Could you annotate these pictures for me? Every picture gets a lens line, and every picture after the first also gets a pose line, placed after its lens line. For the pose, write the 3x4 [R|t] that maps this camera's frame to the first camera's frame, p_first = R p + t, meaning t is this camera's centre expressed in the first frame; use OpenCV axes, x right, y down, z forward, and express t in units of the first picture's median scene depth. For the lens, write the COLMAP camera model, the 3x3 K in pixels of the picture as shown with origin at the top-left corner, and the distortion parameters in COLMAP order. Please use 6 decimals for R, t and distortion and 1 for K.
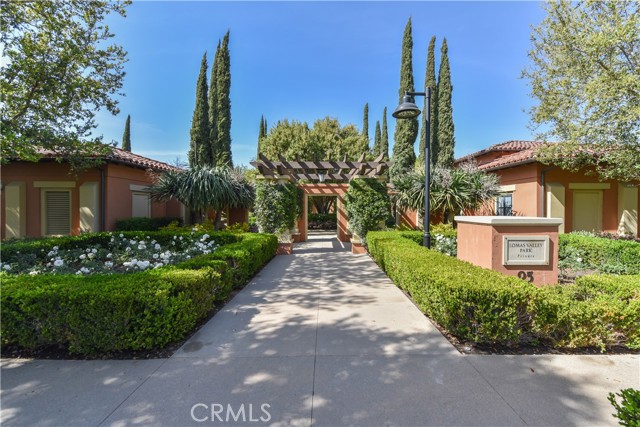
lens RADIAL K [[256.2, 0, 326.0], [0, 256.2, 211.7], [0, 0, 1]] dist [-0.015911, -0.000334]
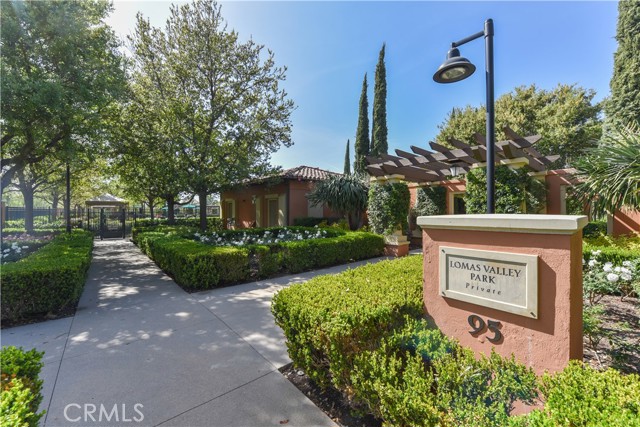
lens RADIAL K [[256.2, 0, 323.5], [0, 256.2, 212.6], [0, 0, 1]] dist [-0.015911, -0.000334]
pose [[0.653743, -0.005351, -0.756698, 0.399414], [-0.000901, 0.999969, -0.007850, 0.008746], [0.756716, 0.005813, 0.653718, 0.166352]]
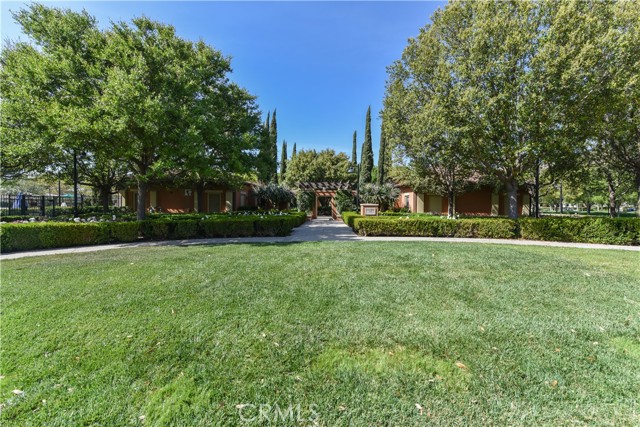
lens RADIAL K [[256.2, 0, 322.5], [0, 256.2, 211.6], [0, 0, 1]] dist [-0.015911, -0.000334]
pose [[0.999785, 0.009196, -0.018599, 0.011874], [-0.008991, 0.999898, 0.011081, 0.047693], [0.018699, -0.010911, 0.999766, -1.425928]]
